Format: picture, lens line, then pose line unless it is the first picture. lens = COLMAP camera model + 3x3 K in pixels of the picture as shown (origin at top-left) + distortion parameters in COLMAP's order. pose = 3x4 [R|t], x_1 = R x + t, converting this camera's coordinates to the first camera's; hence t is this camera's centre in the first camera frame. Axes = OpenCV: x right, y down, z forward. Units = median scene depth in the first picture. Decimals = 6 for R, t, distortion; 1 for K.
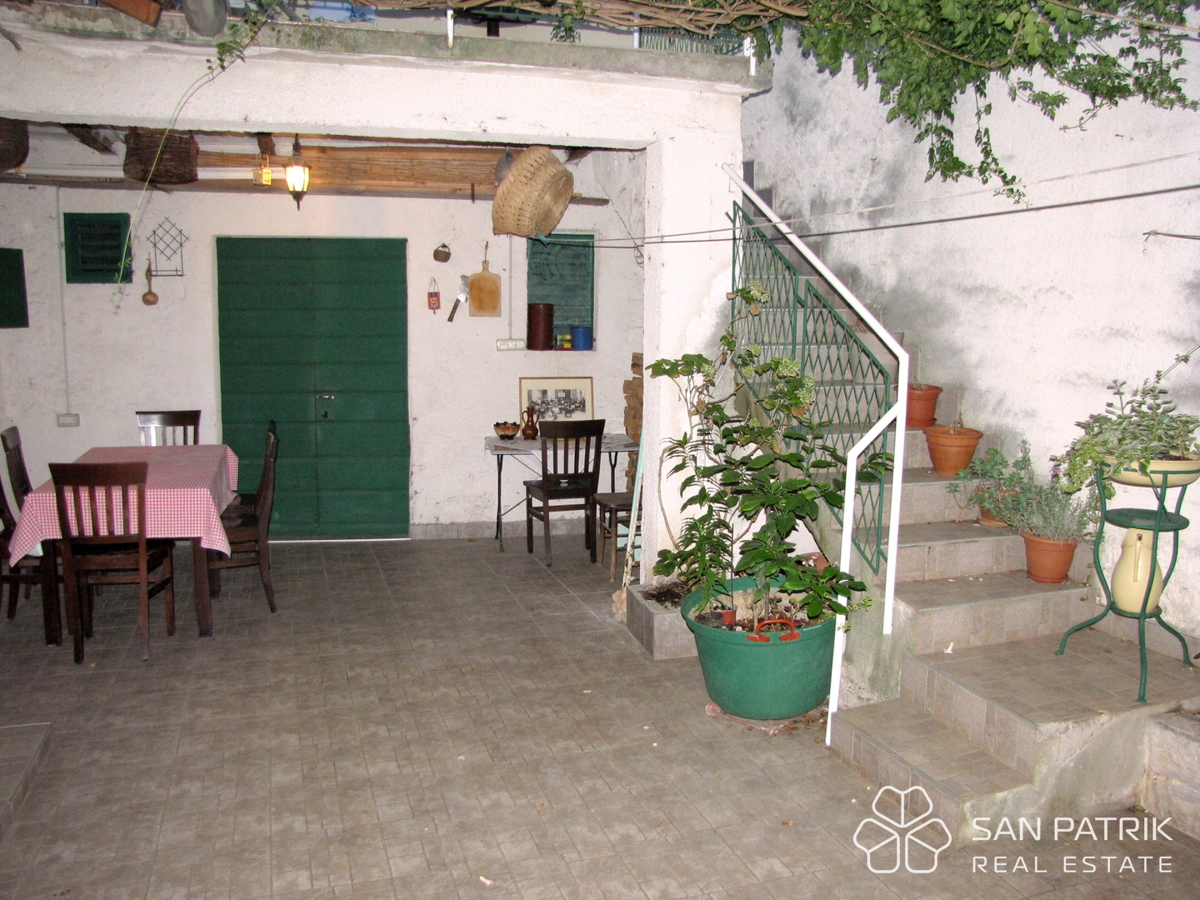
lens RADIAL K [[1007.8, 0, 620.6], [0, 1007.8, 463.0], [0, 0, 1]] dist [-0.183466, 0.163677]
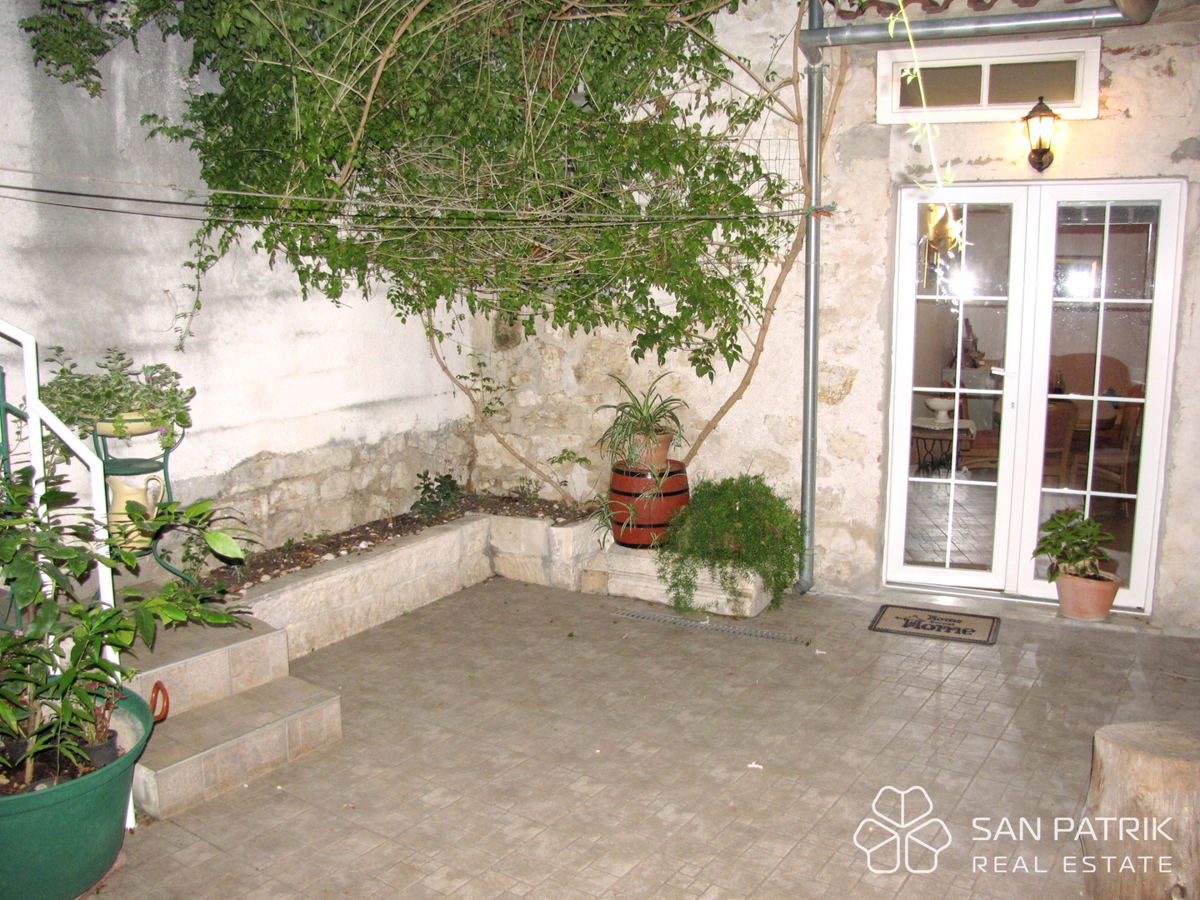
lens RADIAL K [[1007.8, 0, 620.6], [0, 1007.8, 463.0], [0, 0, 1]] dist [-0.183466, 0.163677]
pose [[-0.616476, -0.142700, 0.774334, -0.482354], [0.107994, 0.958821, 0.262677, -0.127330], [-0.779932, 0.245557, -0.575680, 0.889351]]
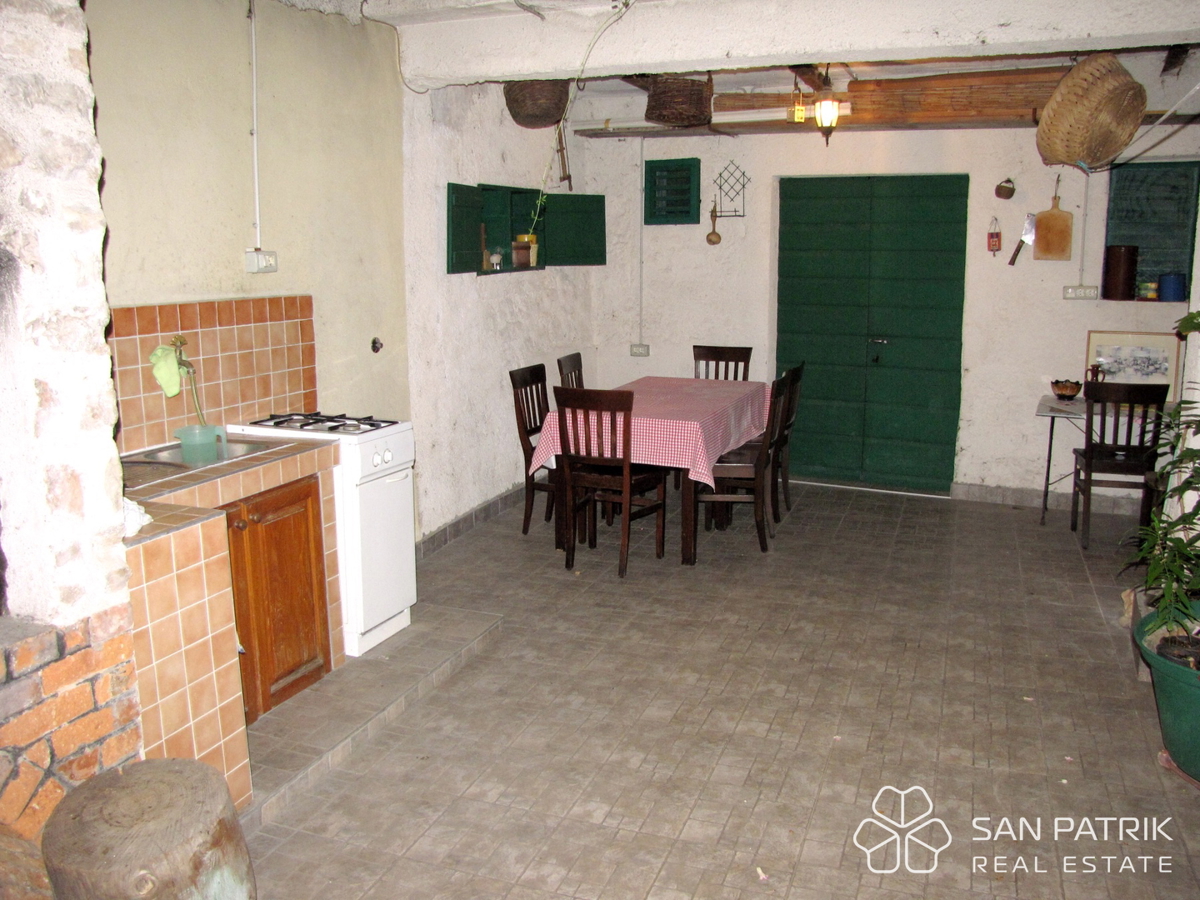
lens RADIAL K [[1007.3, 0, 622.5], [0, 1007.3, 453.6], [0, 0, 1]] dist [-0.187049, 0.164867]
pose [[0.783385, 0.105483, -0.612520, 0.172339], [-0.078541, 0.994394, 0.070795, -0.010111], [0.616554, -0.007352, 0.787278, 0.128841]]
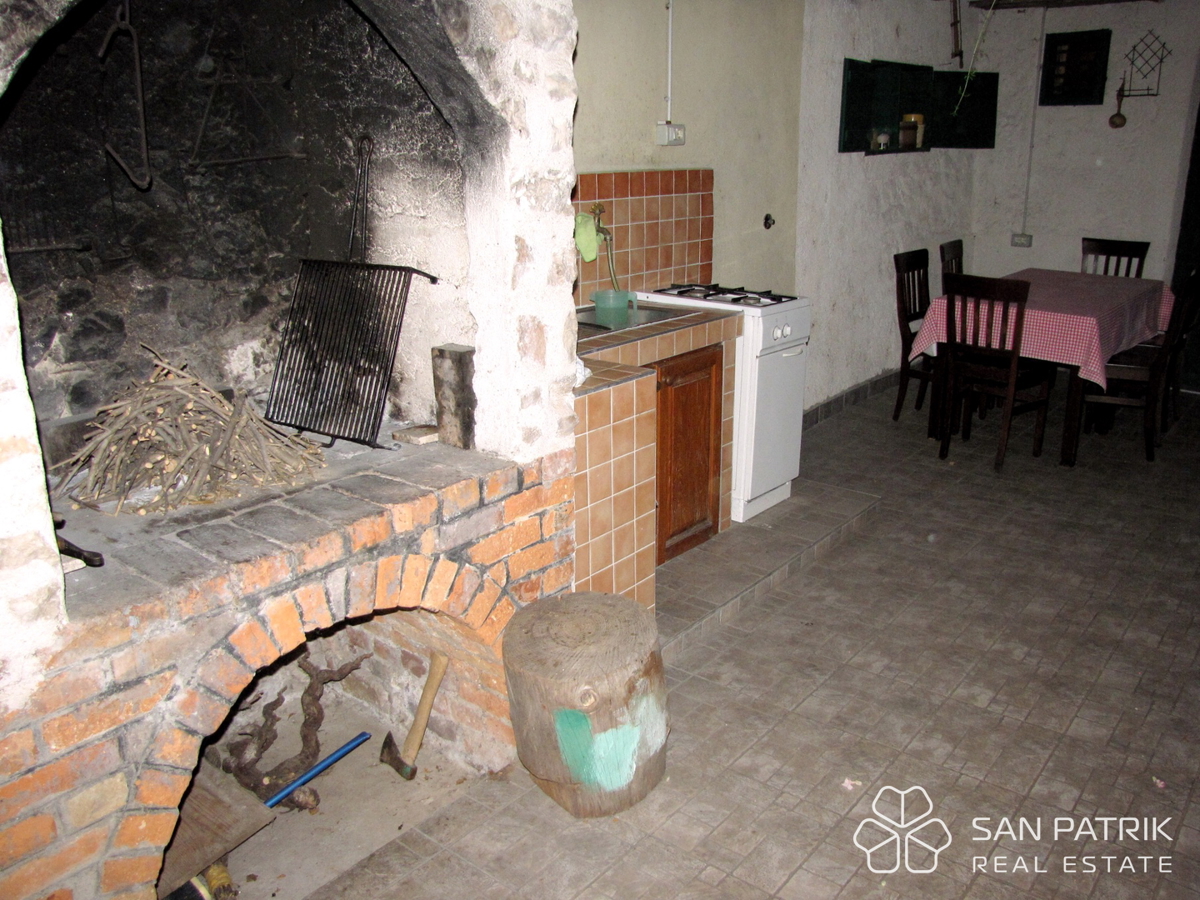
lens RADIAL K [[1007.8, 0, 620.6], [0, 1007.8, 463.0], [0, 0, 1]] dist [-0.183466, 0.163677]
pose [[0.537471, 0.244525, -0.807052, 0.145944], [-0.107797, 0.969107, 0.221836, 0.002242], [0.836364, -0.032233, 0.547226, 0.076401]]
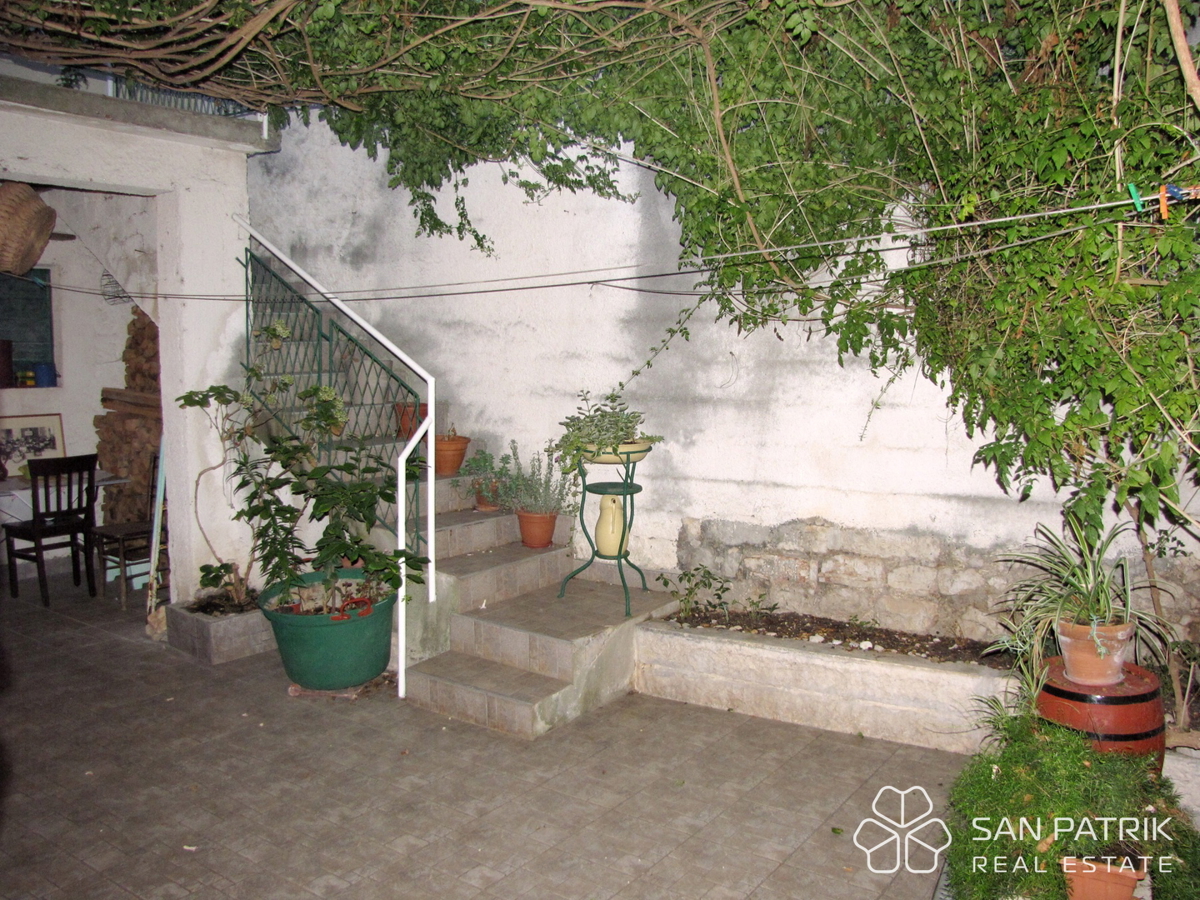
lens RADIAL K [[1007.8, 0, 620.6], [0, 1007.8, 463.0], [0, 0, 1]] dist [-0.183466, 0.163677]
pose [[0.808423, -0.073976, 0.583935, -0.221044], [0.088382, 0.996079, 0.003829, 0.012636], [-0.581929, 0.048514, 0.811791, -0.140735]]
